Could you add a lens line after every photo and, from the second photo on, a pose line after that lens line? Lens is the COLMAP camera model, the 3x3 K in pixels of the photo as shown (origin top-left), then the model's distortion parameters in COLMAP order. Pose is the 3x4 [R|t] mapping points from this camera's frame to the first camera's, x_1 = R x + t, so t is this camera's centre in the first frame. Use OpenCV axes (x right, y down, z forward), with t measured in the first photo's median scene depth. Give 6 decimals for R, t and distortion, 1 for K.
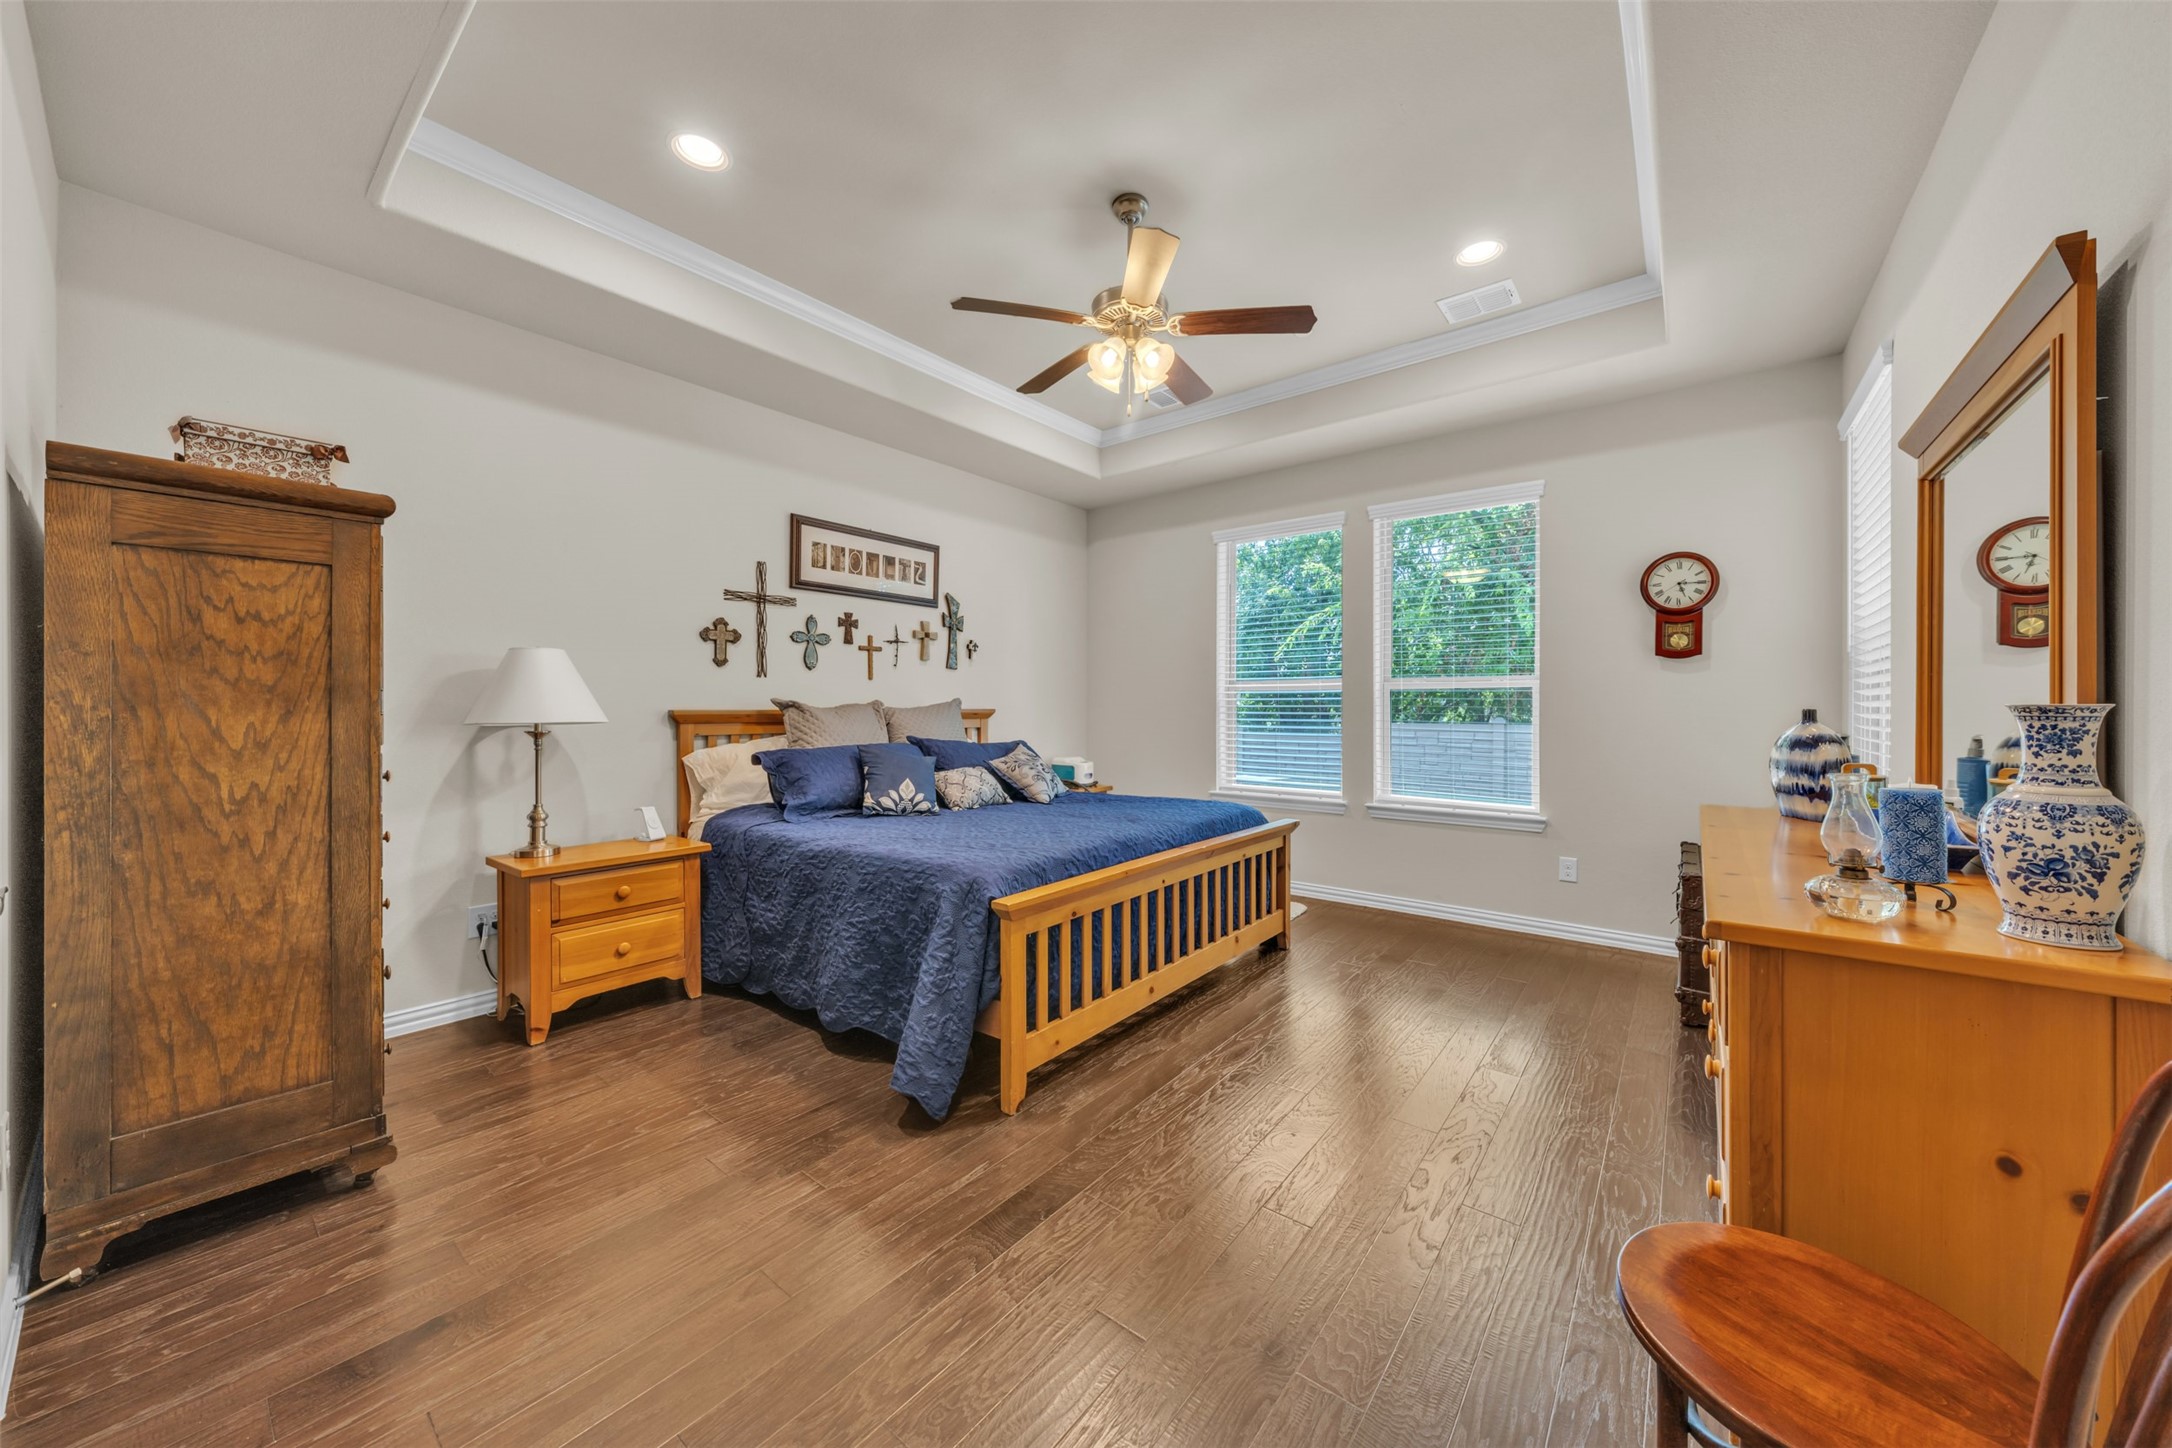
lens RADIAL K [[753.7, 0, 1095.5], [0, 753.7, 714.5], [0, 0, 1]] dist [0.002215, -0.000213]
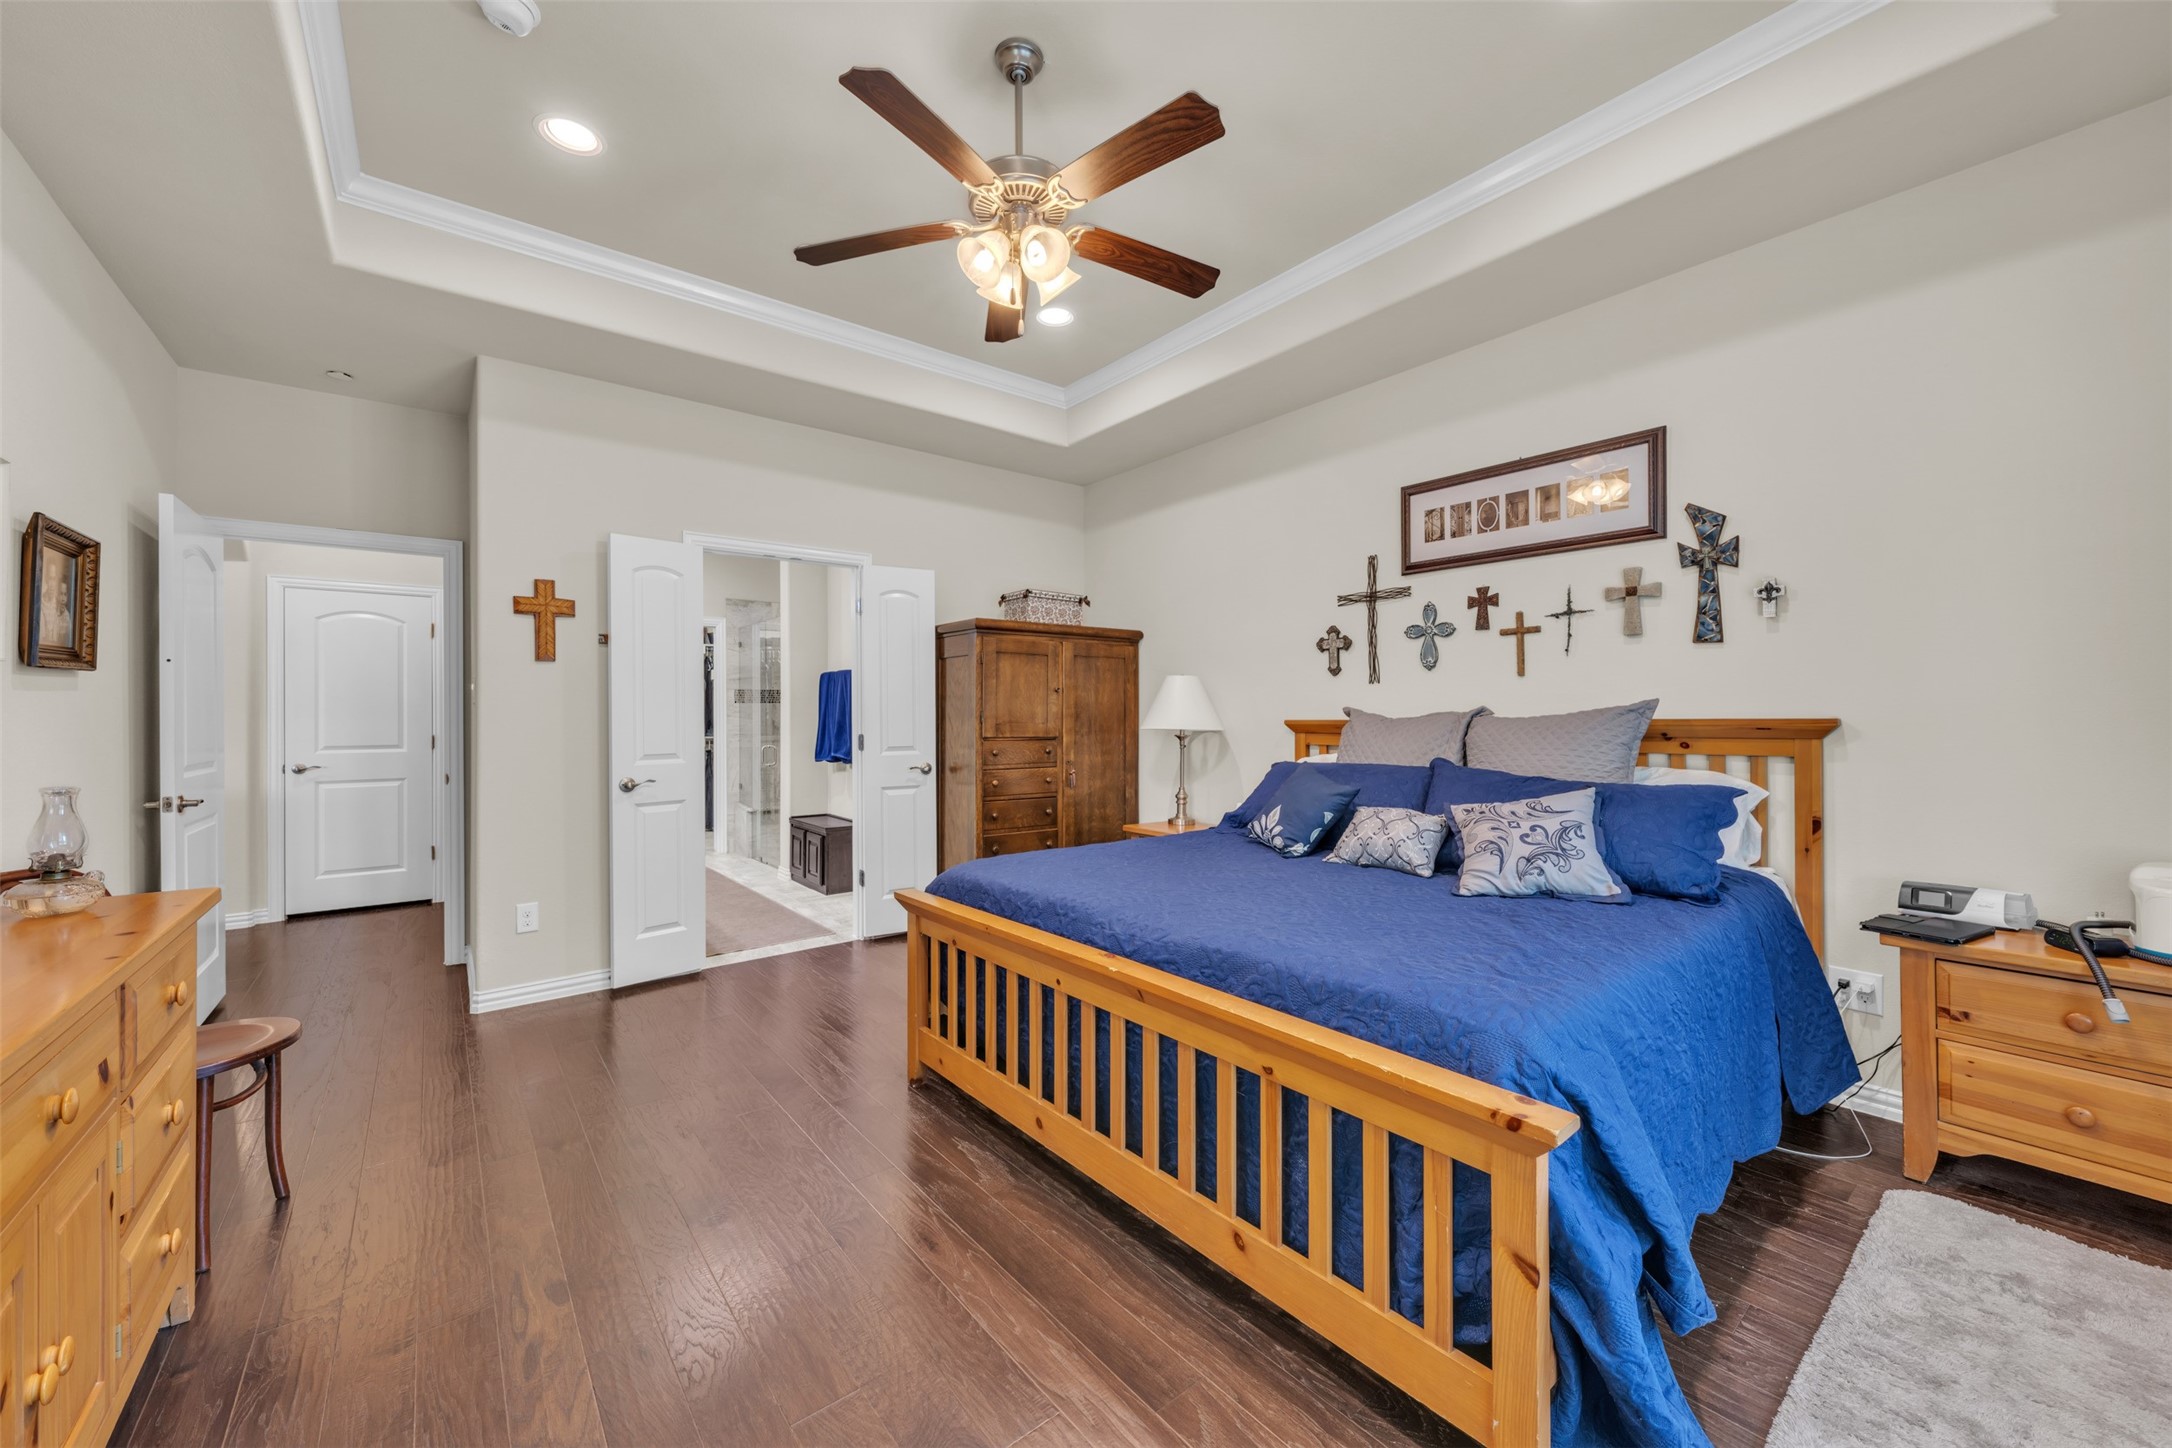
lens RADIAL K [[839.0, 0, 1092.3], [0, 839.0, 714.3], [0, 0, 1]] dist [-0.003039, 0.000605]
pose [[-0.222624, -0.002003, -0.974902, 0.574339], [-0.002562, 0.999996, -0.001469, -0.009870], [0.974901, 0.002171, -0.222628, 0.848492]]
